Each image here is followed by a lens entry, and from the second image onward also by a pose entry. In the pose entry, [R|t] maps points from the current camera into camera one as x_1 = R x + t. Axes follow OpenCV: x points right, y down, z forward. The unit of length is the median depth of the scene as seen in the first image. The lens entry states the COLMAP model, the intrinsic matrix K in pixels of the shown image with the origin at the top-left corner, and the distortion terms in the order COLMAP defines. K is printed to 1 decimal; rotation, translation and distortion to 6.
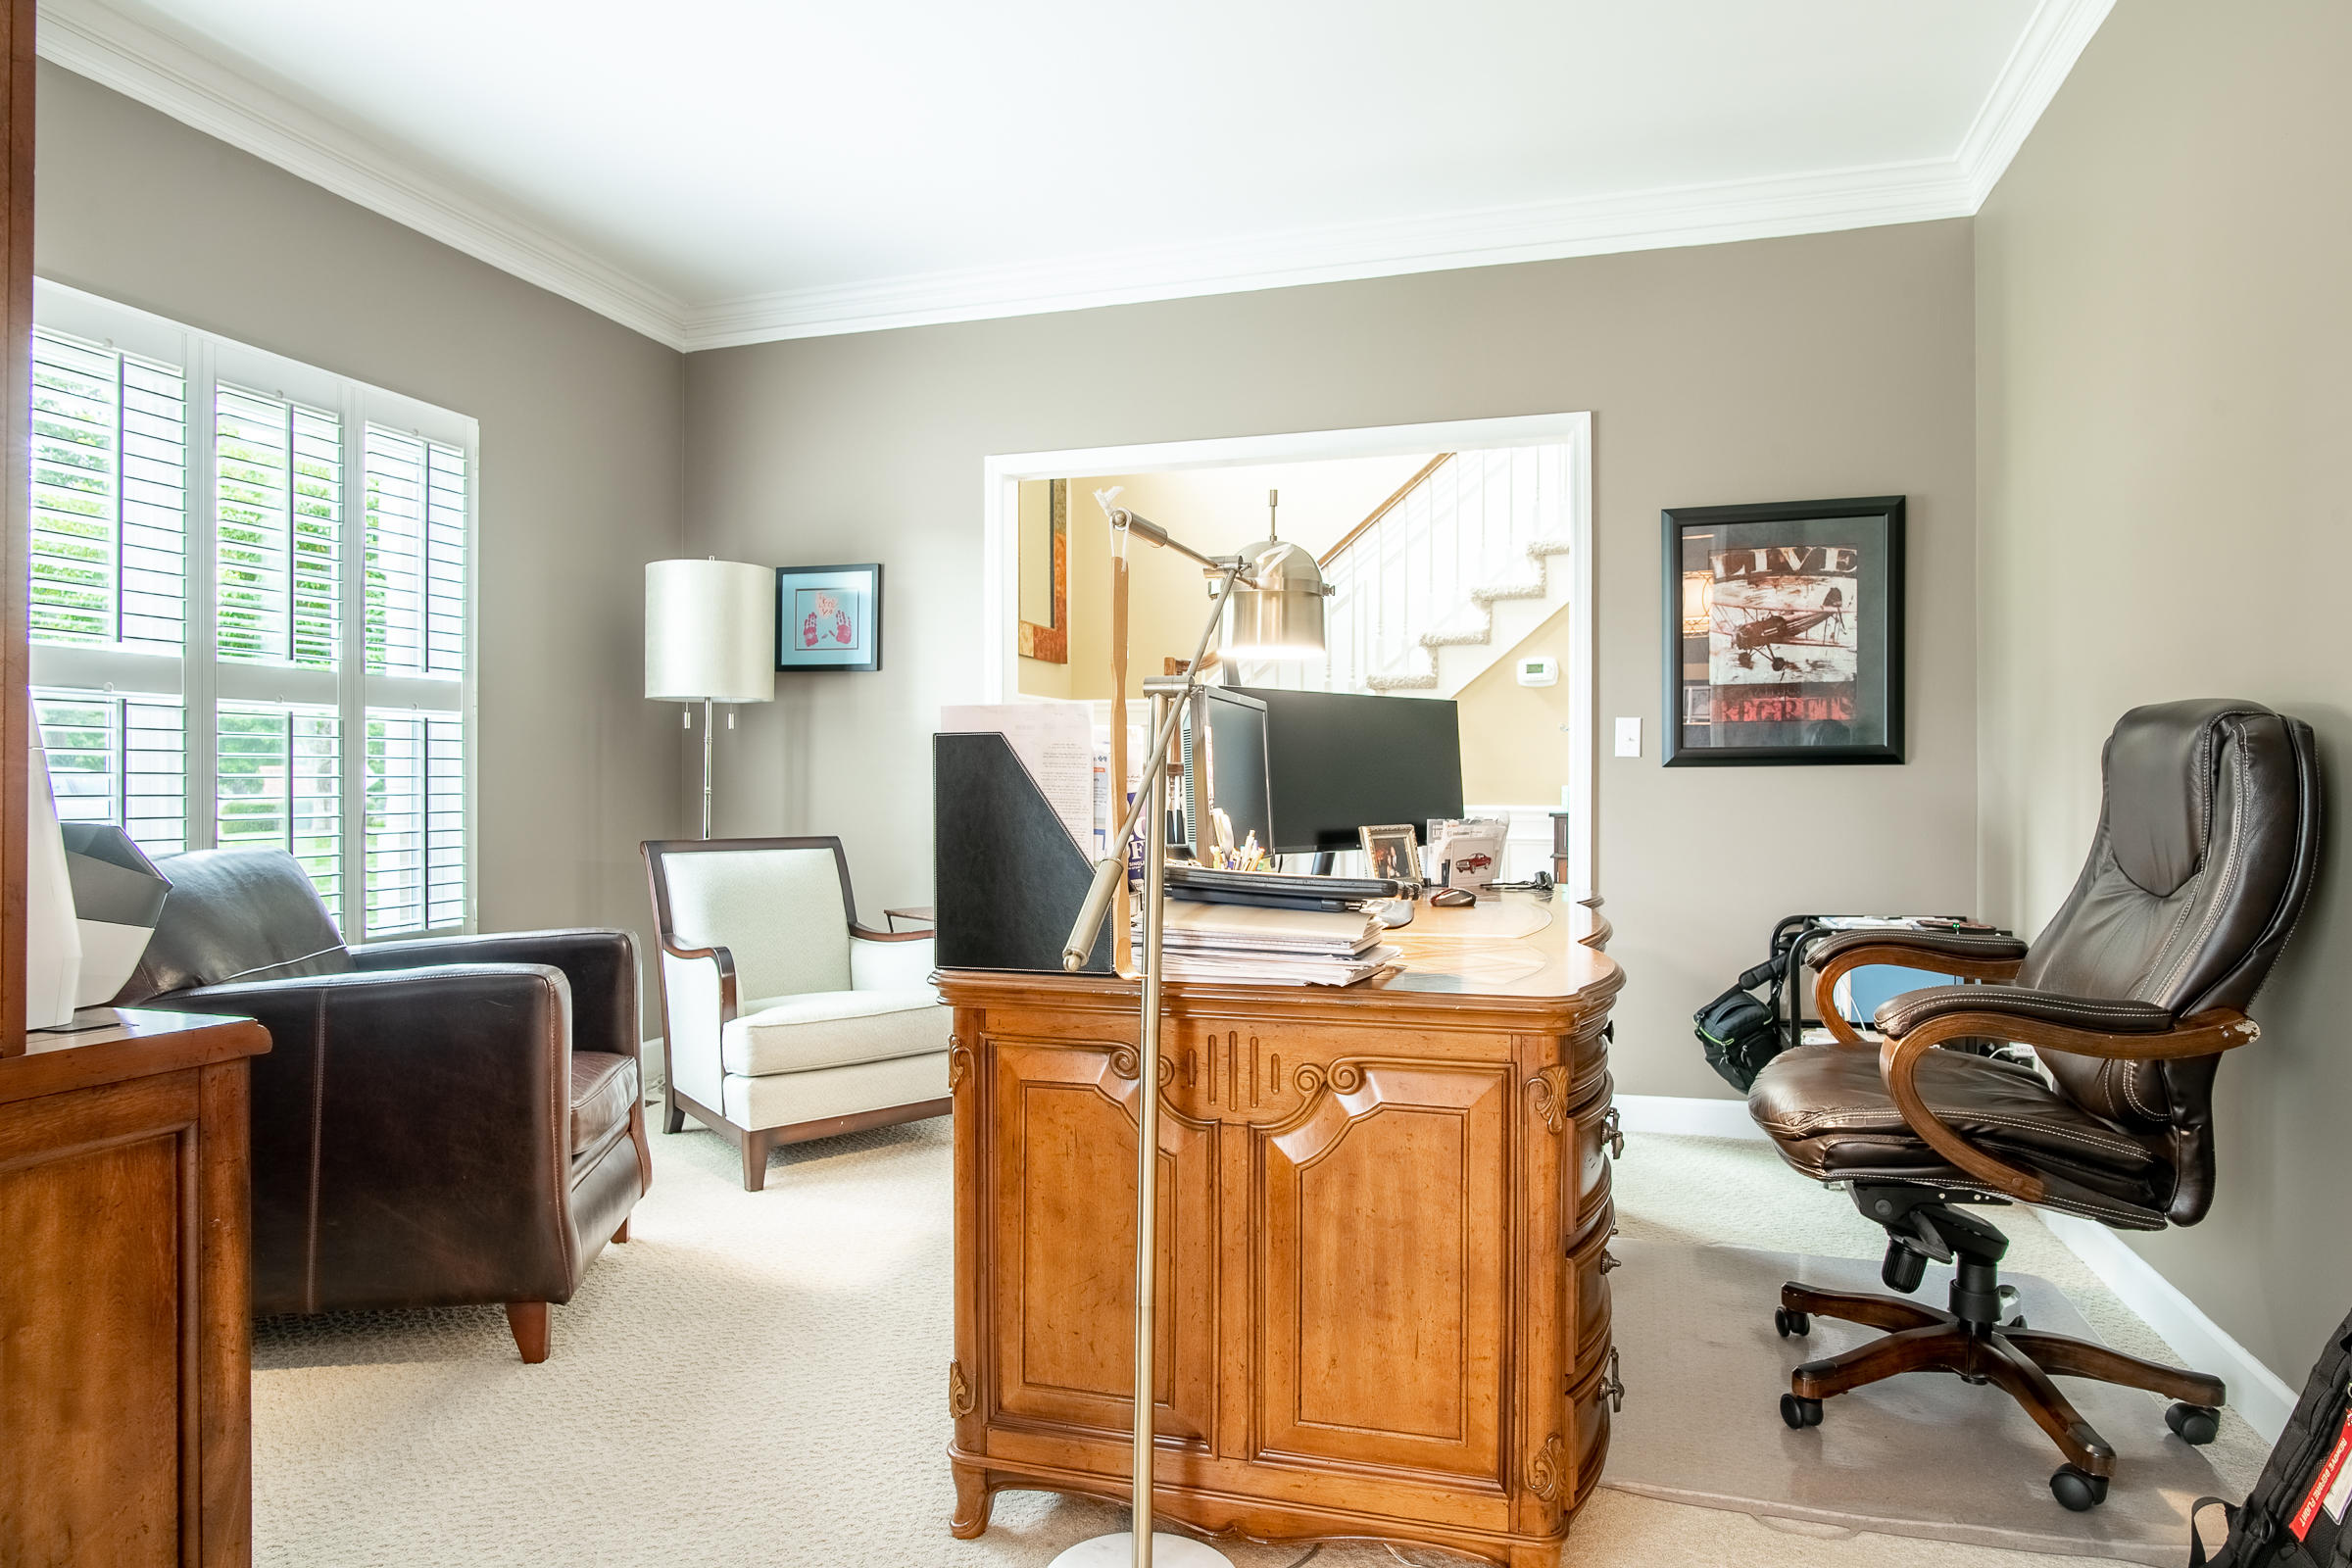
lens RADIAL K [[1353.0, 0, 1187.0], [0, 1353.0, 776.8], [0, 0, 1]] dist [-0.033820, 0.012725]
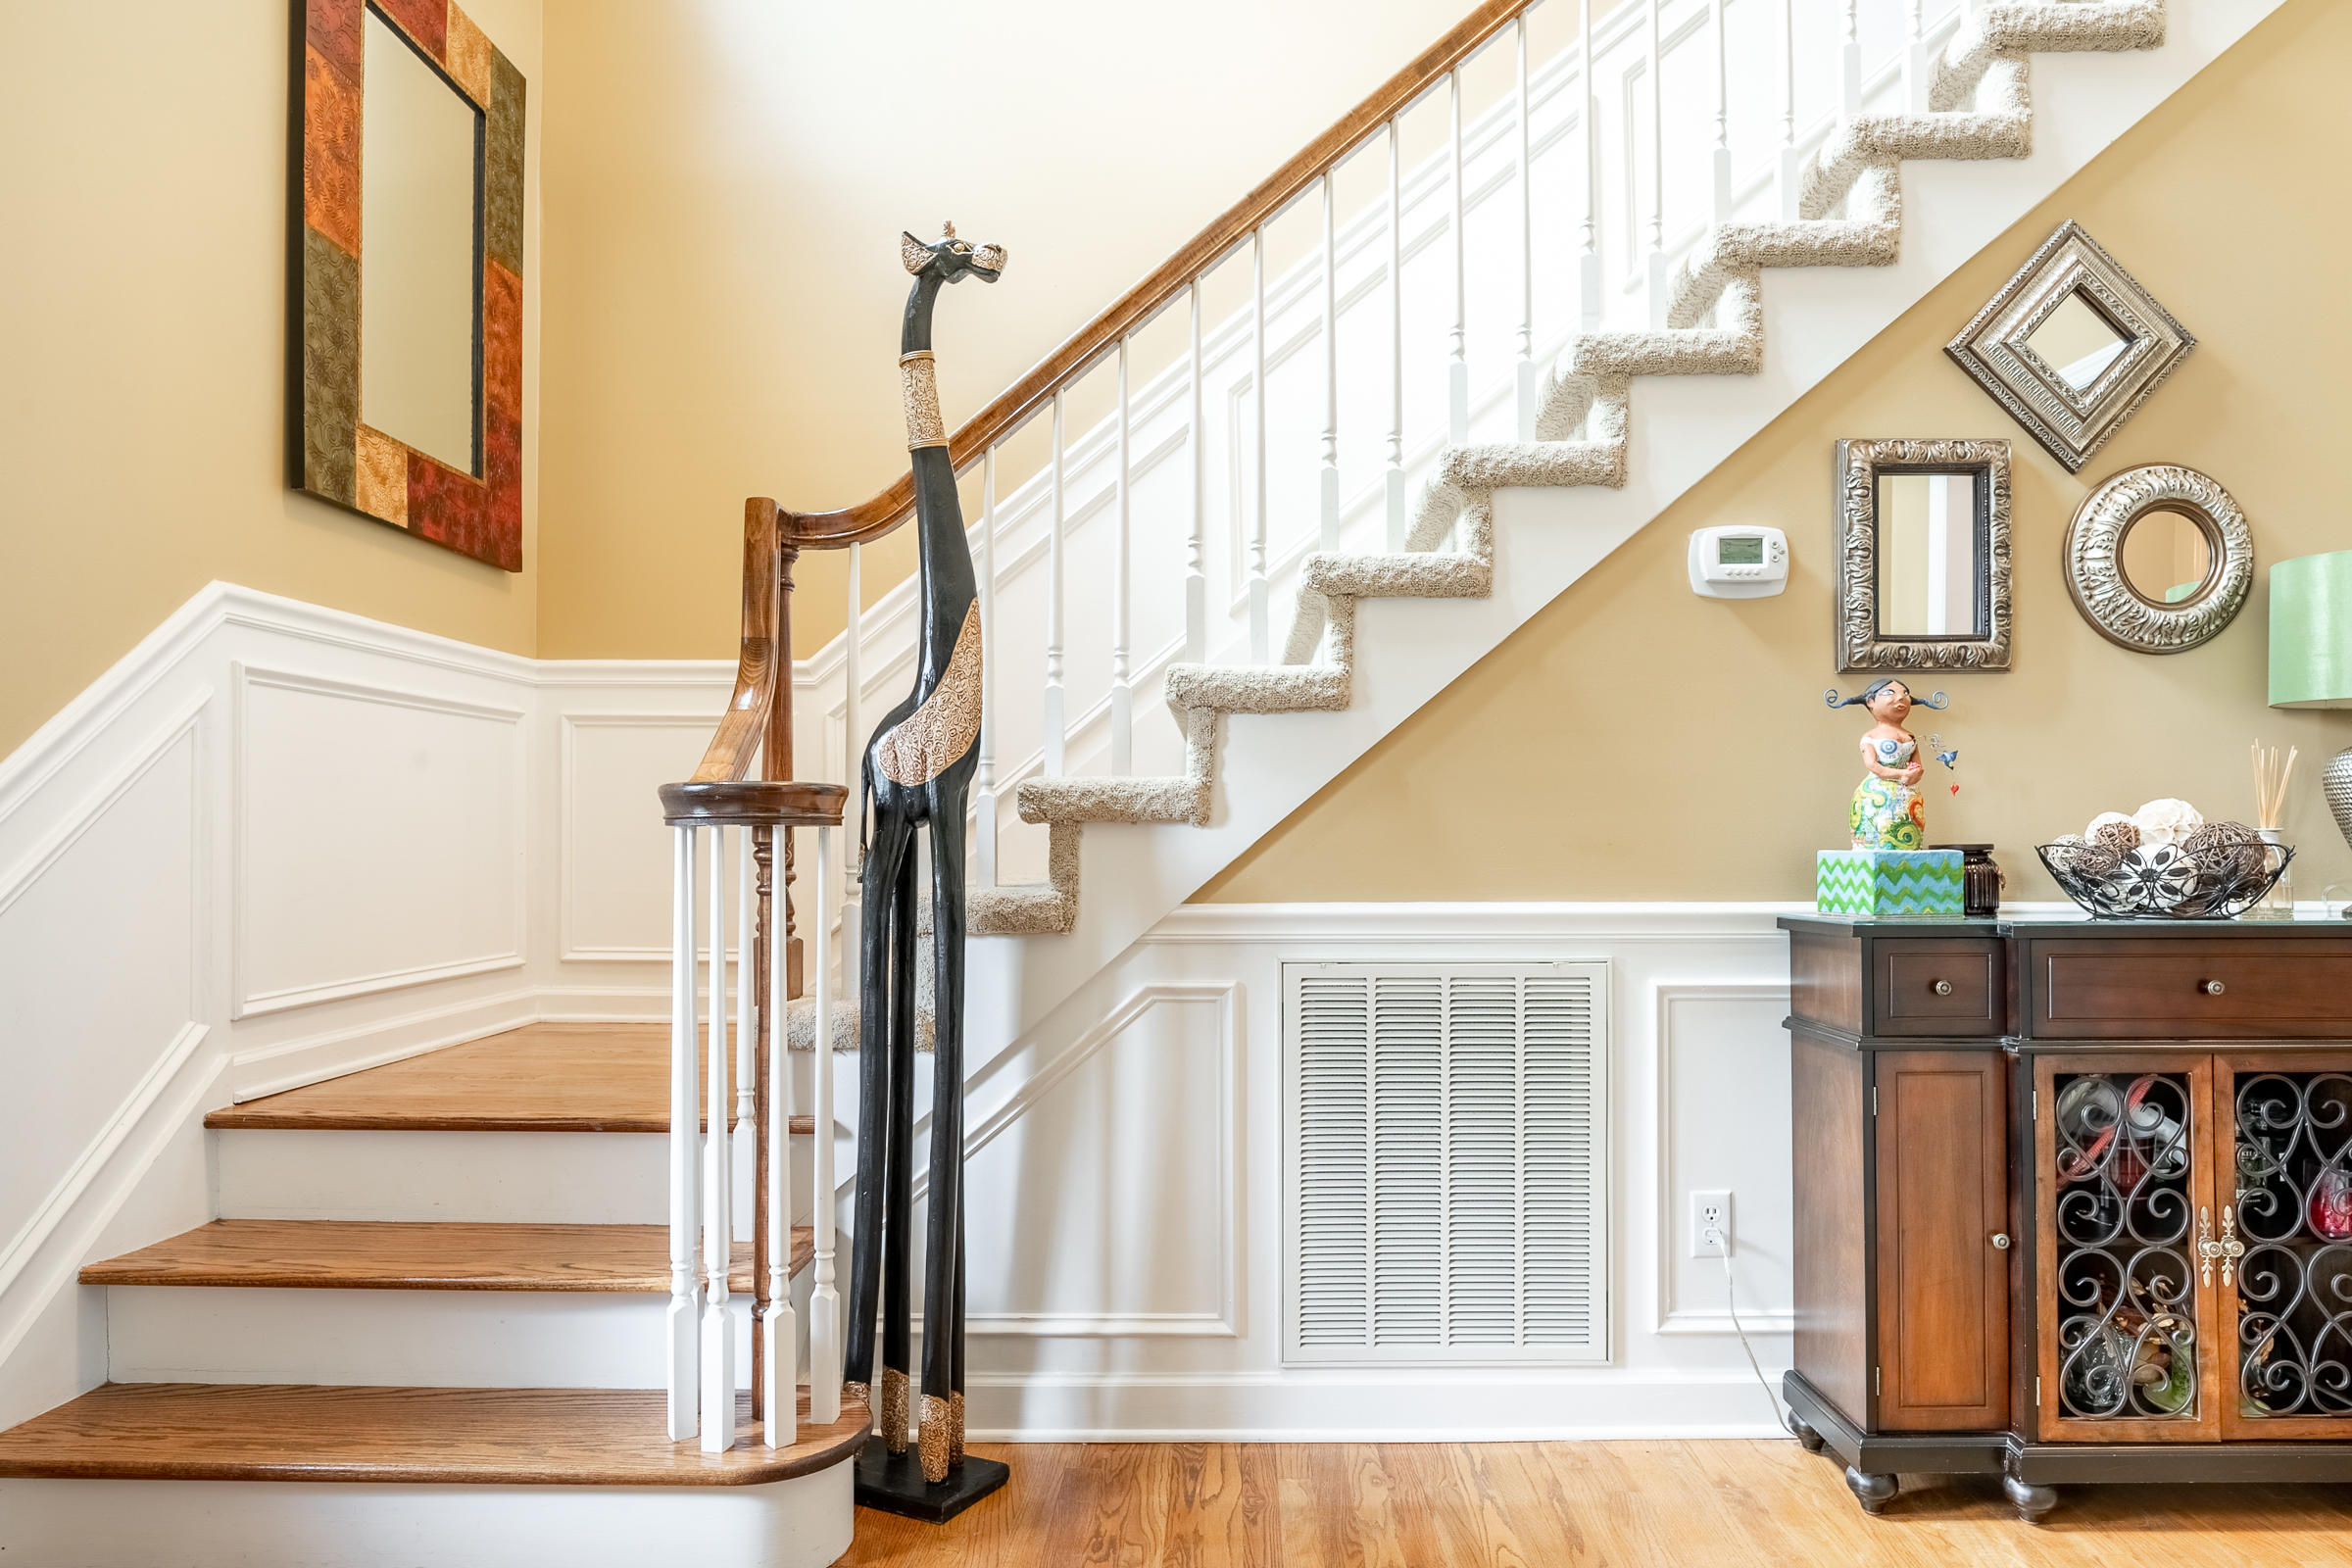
lens RADIAL K [[1353.0, 0, 1189.1], [0, 1353.0, 795.7], [0, 0, 1]] dist [-0.033820, 0.012725]
pose [[0.960615, 0.000016, 0.277882, -0.002989], [0.005569, 0.999798, -0.019311, -0.002170], [-0.277826, 0.020098, 0.960421, 0.570580]]
